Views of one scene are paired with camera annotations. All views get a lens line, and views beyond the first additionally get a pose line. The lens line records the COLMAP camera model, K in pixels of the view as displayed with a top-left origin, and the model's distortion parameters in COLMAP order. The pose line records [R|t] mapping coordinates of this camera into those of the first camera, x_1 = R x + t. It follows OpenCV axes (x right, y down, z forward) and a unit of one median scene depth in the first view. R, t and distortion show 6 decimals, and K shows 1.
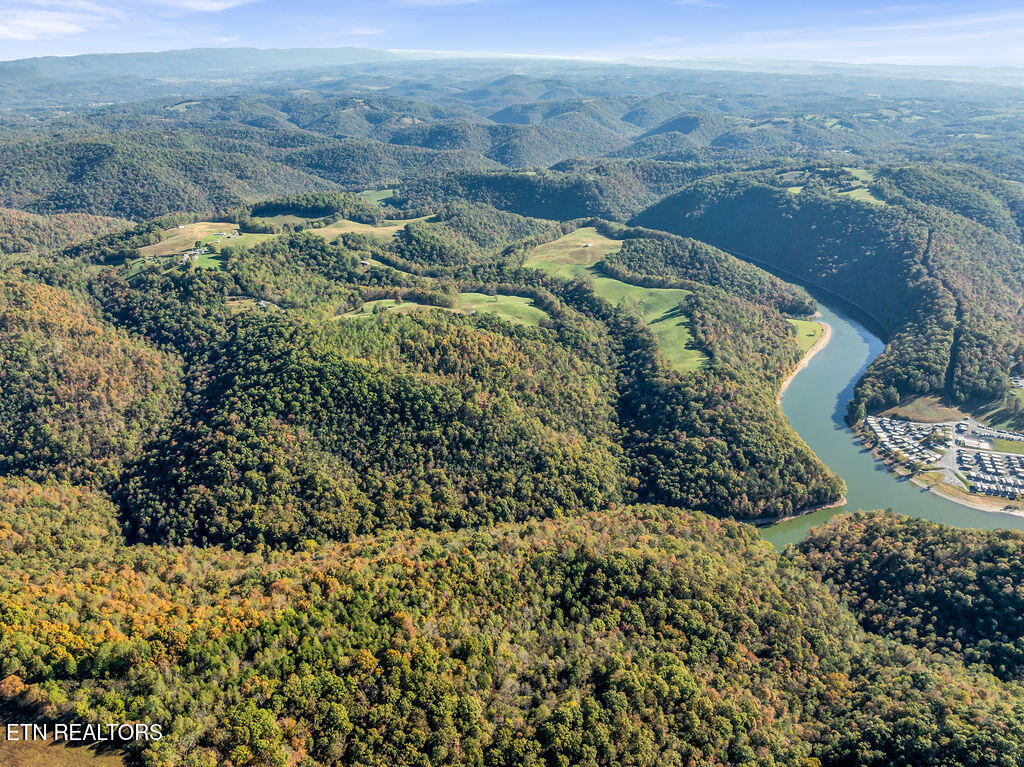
lens RADIAL K [[725.6, 0, 513.4], [0, 725.6, 383.1], [0, 0, 1]] dist [-0.051231, 0.021278]
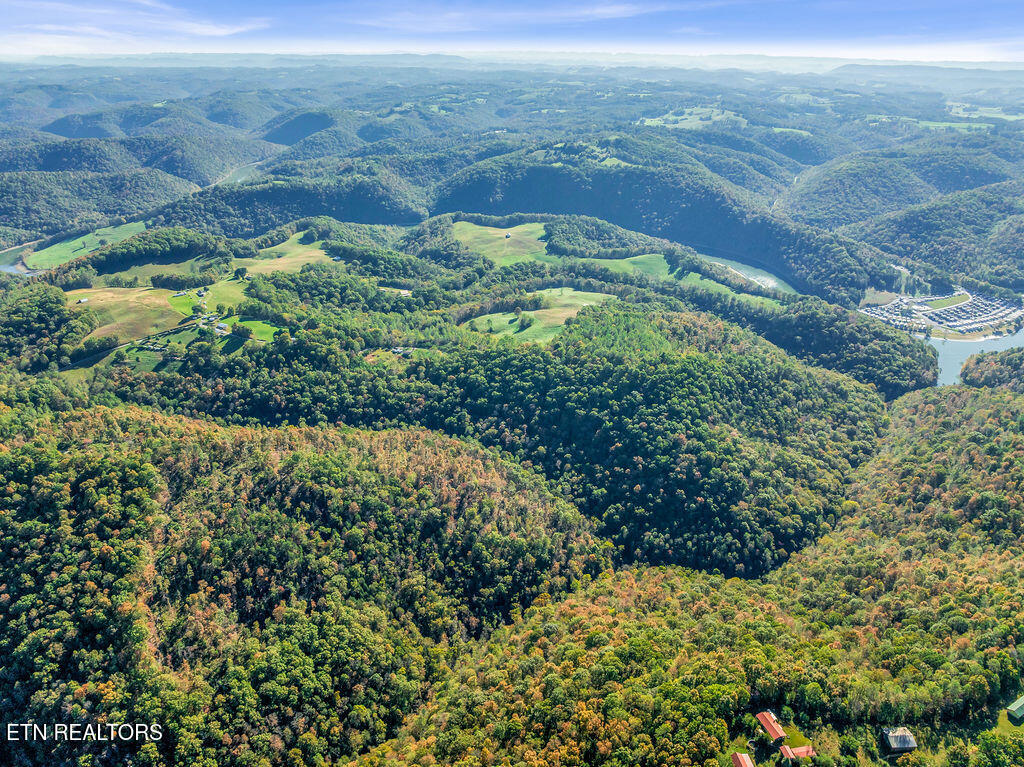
lens RADIAL K [[725.6, 0, 514.2], [0, 725.6, 382.9], [0, 0, 1]] dist [-0.051231, 0.021278]
pose [[0.760082, -0.278542, 0.587103, -0.927763], [0.274728, 0.956502, 0.098126, -0.146851], [-0.588897, 0.086710, 0.803543, 0.303727]]
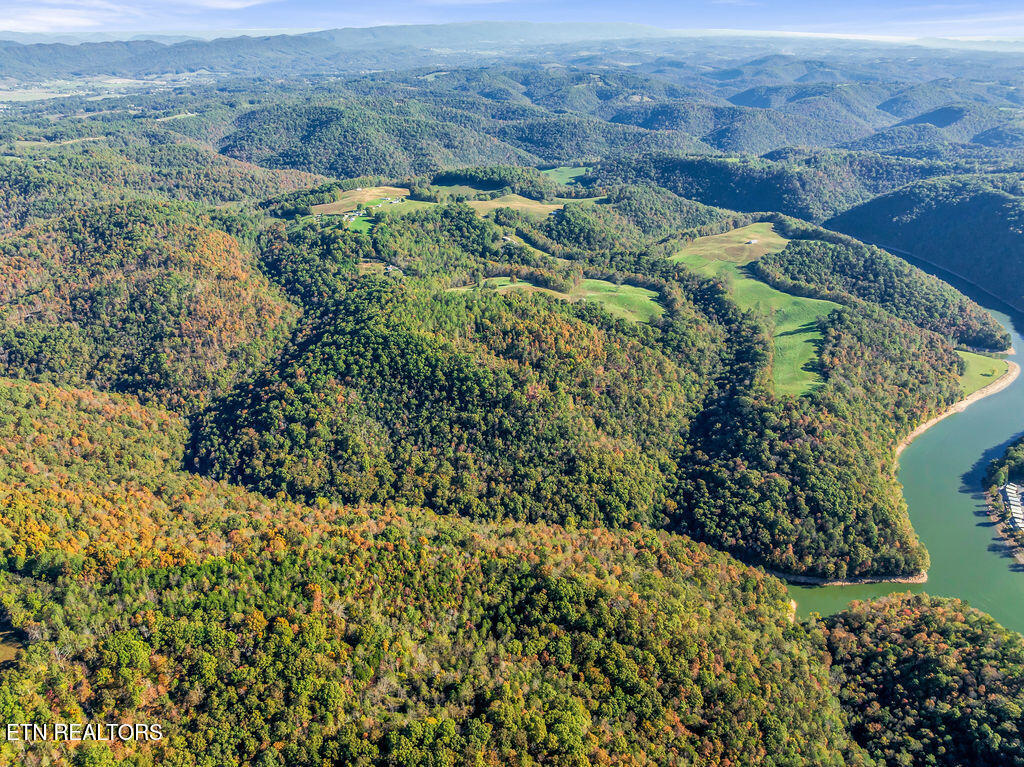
lens RADIAL K [[725.6, 0, 514.5], [0, 725.6, 379.0], [0, 0, 1]] dist [-0.051231, 0.021278]
pose [[0.942353, 0.148958, -0.299638, 0.200563], [-0.141845, 0.988843, 0.045482, -0.030108], [0.303070, -0.000358, 0.952968, 0.062891]]
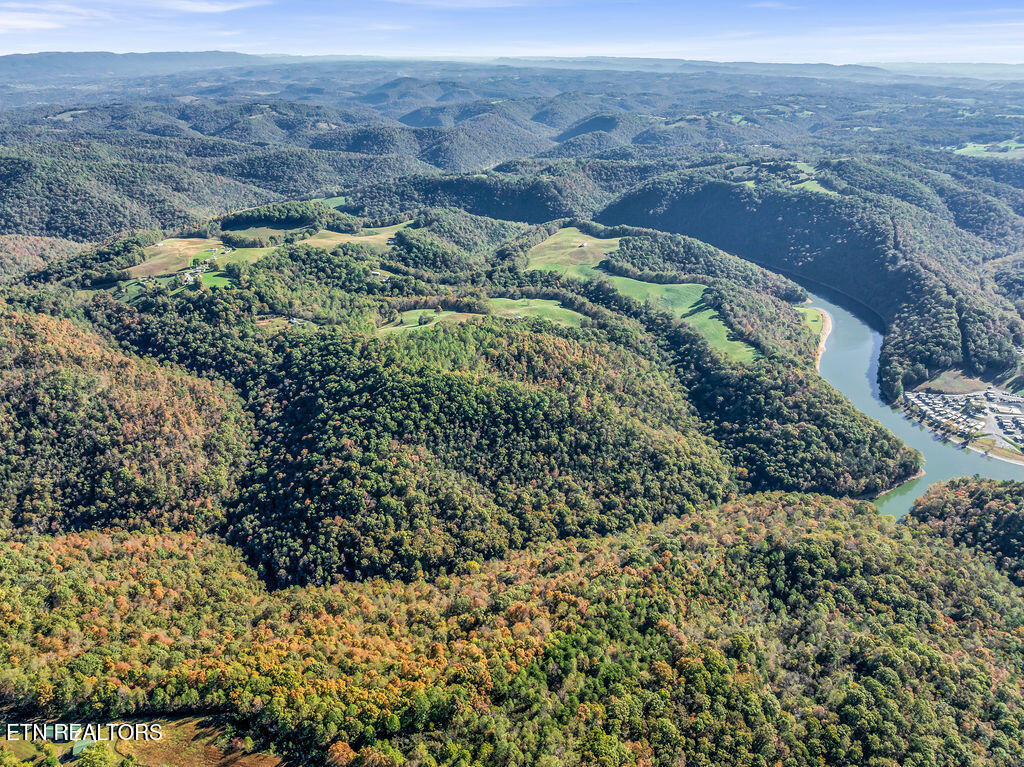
lens RADIAL K [[725.6, 0, 514.5], [0, 725.6, 384.6], [0, 0, 1]] dist [-0.051231, 0.021278]
pose [[0.986107, -0.072113, 0.149642, -0.261645], [0.072112, 0.997382, 0.005445, -0.014287], [-0.149643, 0.005422, 0.988725, 0.025449]]
